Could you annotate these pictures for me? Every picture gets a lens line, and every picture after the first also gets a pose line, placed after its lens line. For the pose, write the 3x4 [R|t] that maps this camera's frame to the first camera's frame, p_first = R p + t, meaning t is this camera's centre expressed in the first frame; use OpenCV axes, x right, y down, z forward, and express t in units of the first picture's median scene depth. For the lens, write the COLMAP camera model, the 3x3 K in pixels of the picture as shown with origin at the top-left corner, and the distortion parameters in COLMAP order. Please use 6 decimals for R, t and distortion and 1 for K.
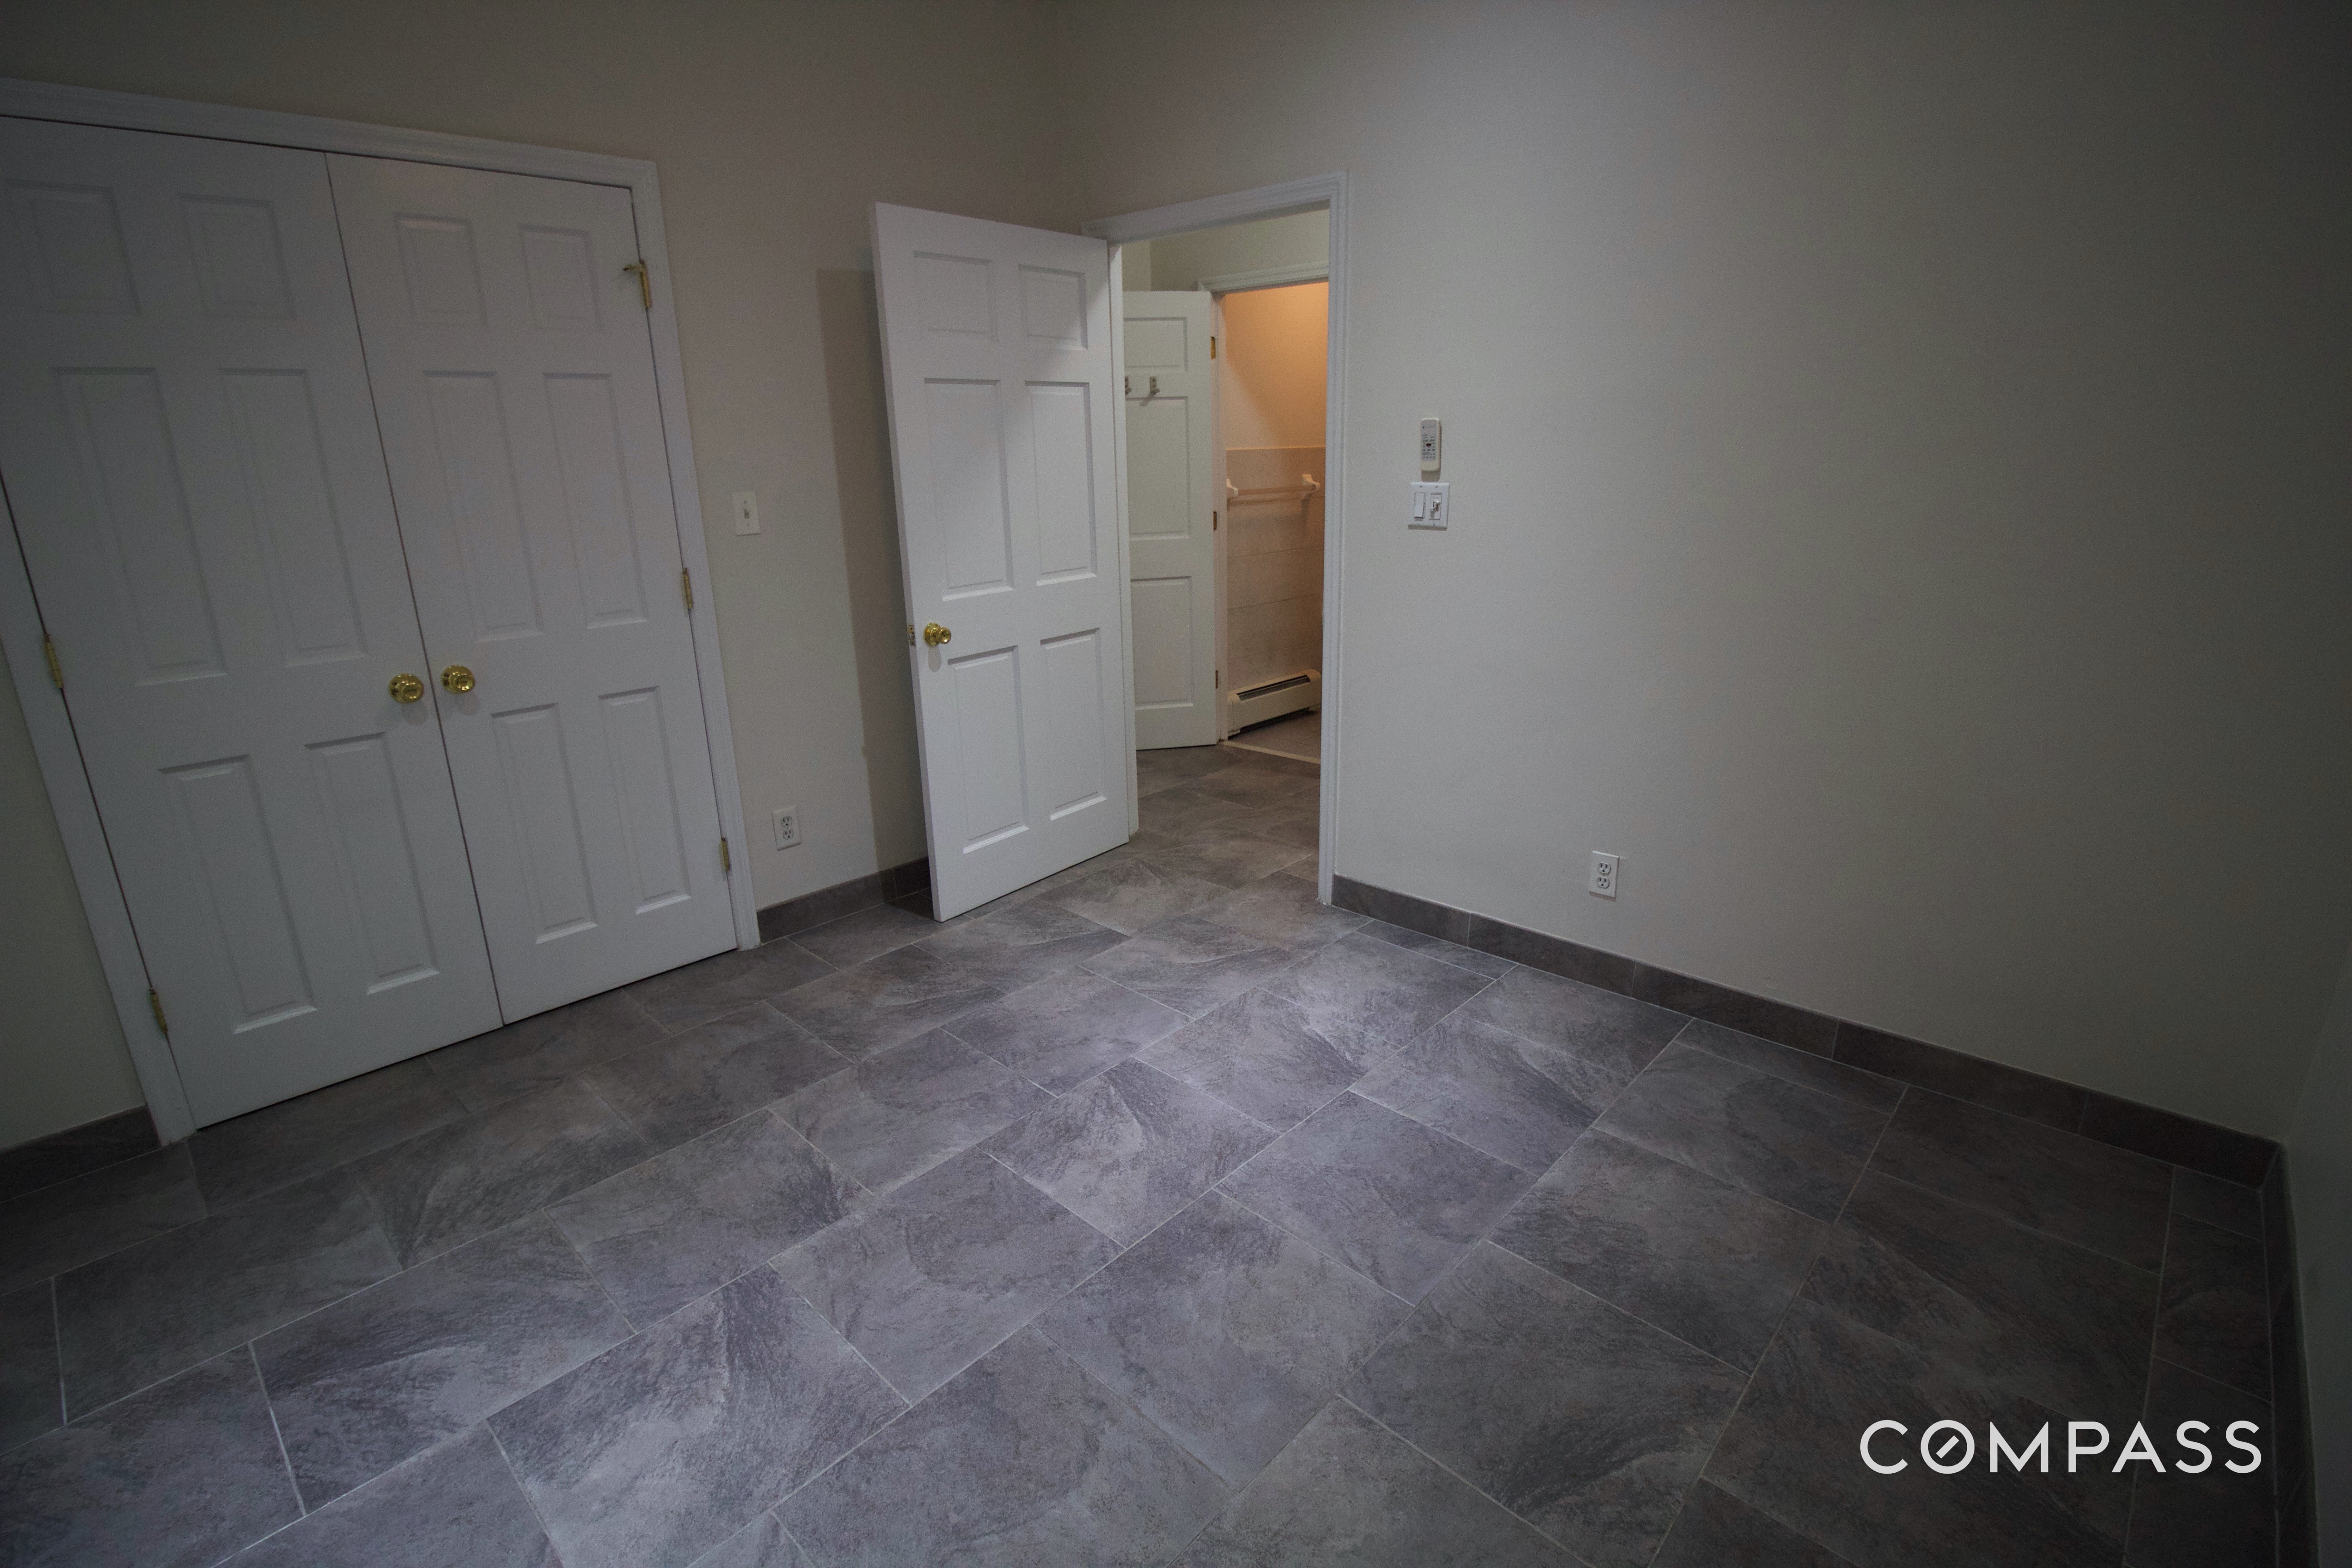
lens RADIAL K [[1099.5, 0, 1175.0], [0, 1099.5, 761.5], [0, 0, 1]] dist [0.004106, -0.014004]
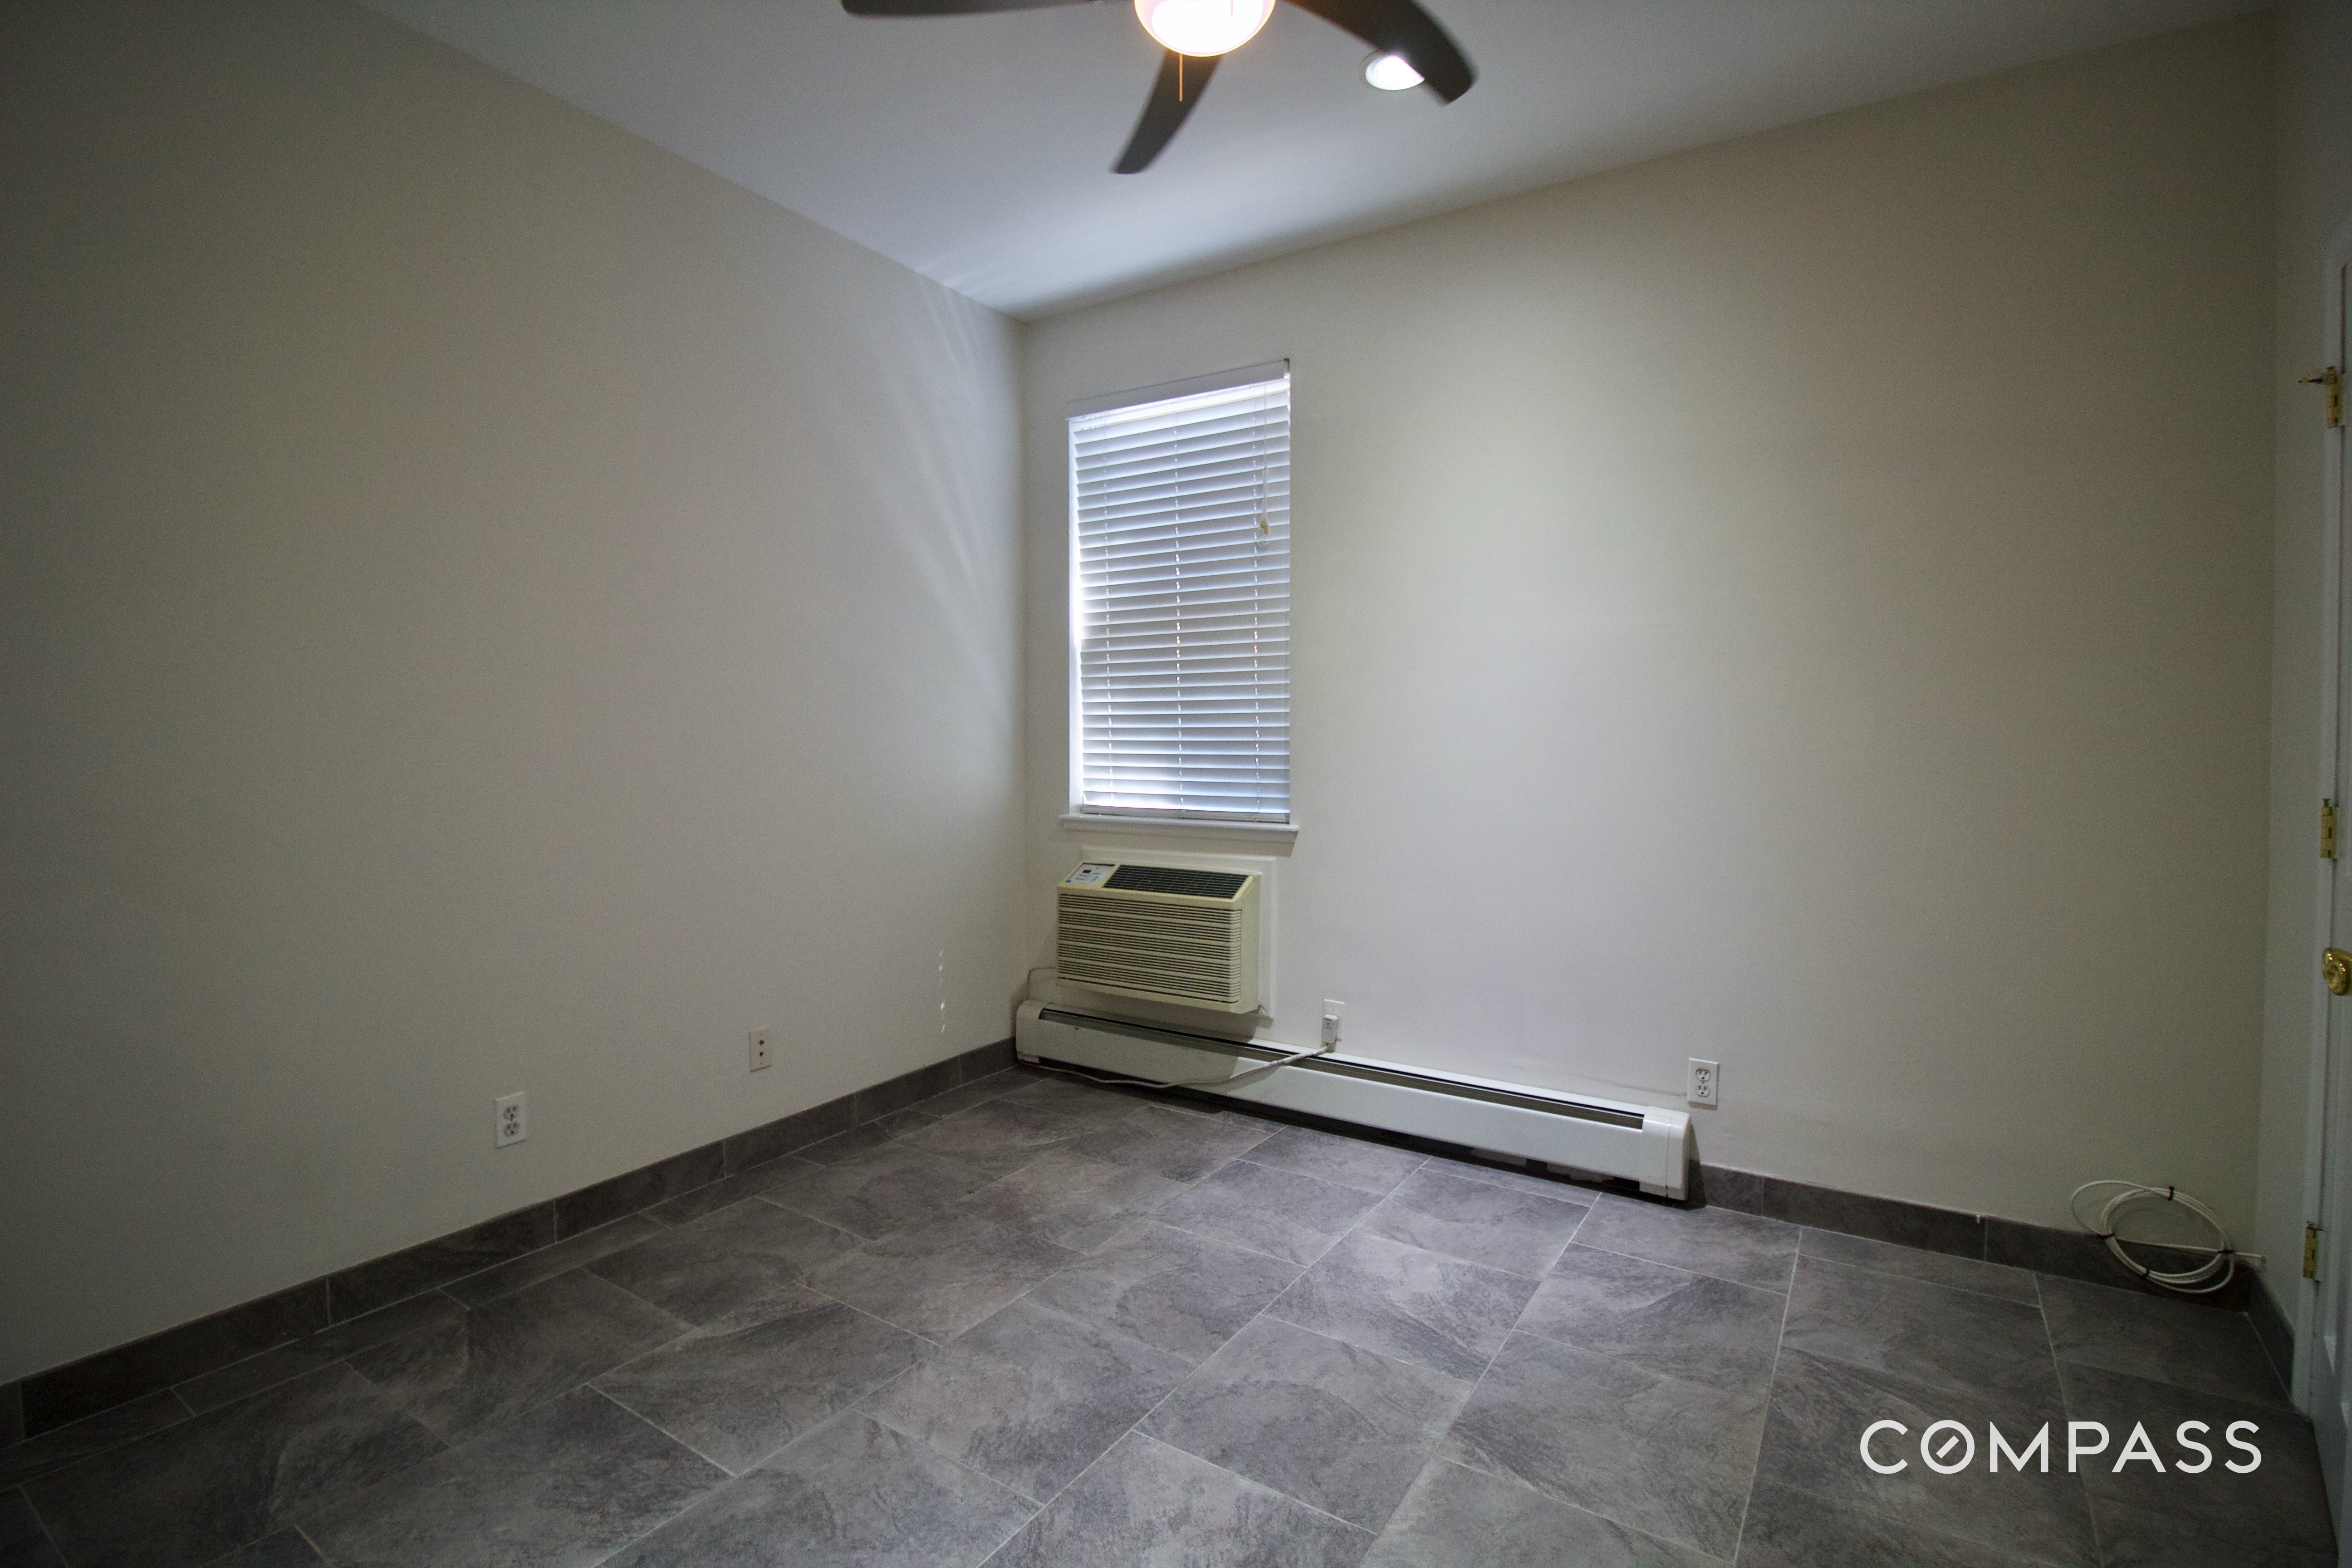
lens RADIAL K [[1099.5, 0, 1175.0], [0, 1099.5, 761.5], [0, 0, 1]] dist [0.004106, -0.014004]
pose [[-0.984884, 0.020778, -0.171967, 0.072924], [-0.033277, 0.951590, 0.305563, -0.410534], [0.169991, 0.306667, -0.936514, 1.751679]]
